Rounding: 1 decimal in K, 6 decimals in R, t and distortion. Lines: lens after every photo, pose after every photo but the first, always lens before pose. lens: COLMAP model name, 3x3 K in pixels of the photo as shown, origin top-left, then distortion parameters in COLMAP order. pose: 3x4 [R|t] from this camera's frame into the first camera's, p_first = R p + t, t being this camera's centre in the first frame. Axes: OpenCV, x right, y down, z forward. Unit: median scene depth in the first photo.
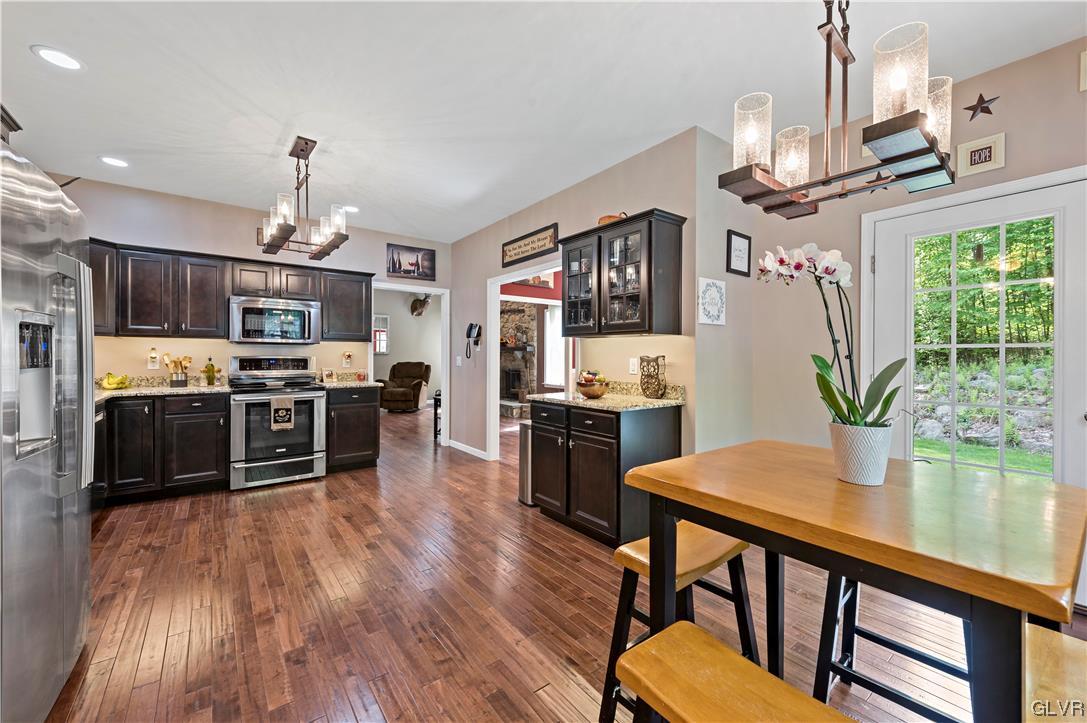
lens RADIAL K [[428.1, 0, 561.2], [0, 428.1, 357.1], [0, 0, 1]] dist [0.006038, -0.001318]
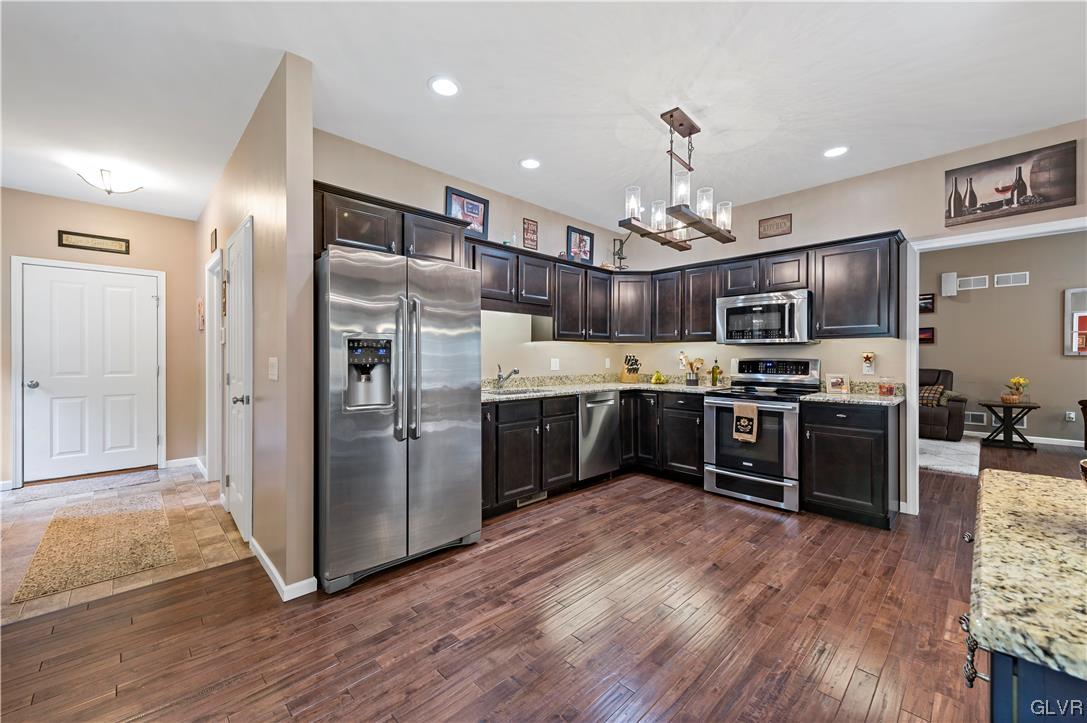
lens RADIAL K [[428.1, 0, 545.0], [0, 428.1, 358.2], [0, 0, 1]] dist [0.006038, -0.001318]
pose [[0.087412, -0.003198, -0.996167, 0.197239], [-0.006317, 0.999973, -0.003765, 0.004086], [0.996152, 0.006622, 0.087390, 0.512544]]
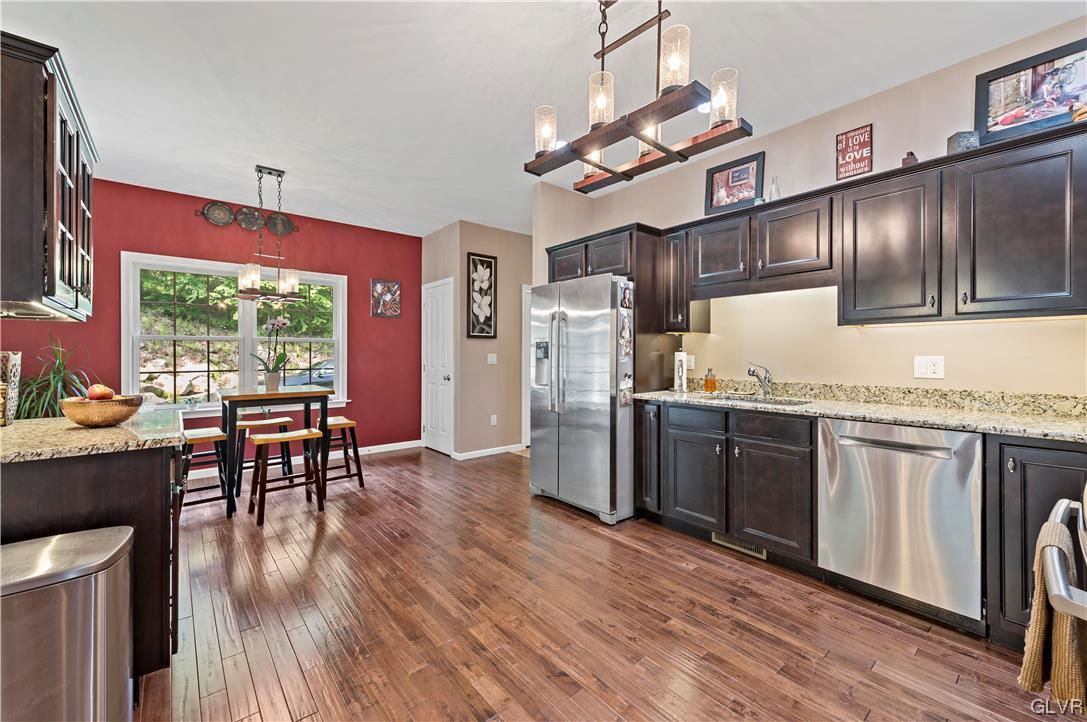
lens RADIAL K [[428.1, 0, 540.7], [0, 428.1, 355.7], [0, 0, 1]] dist [0.006038, -0.001318]
pose [[-0.999901, -0.006929, -0.012272, -0.384837], [-0.007025, 0.999945, 0.007794, -0.000291], [0.012217, 0.007880, -0.999894, 1.223704]]
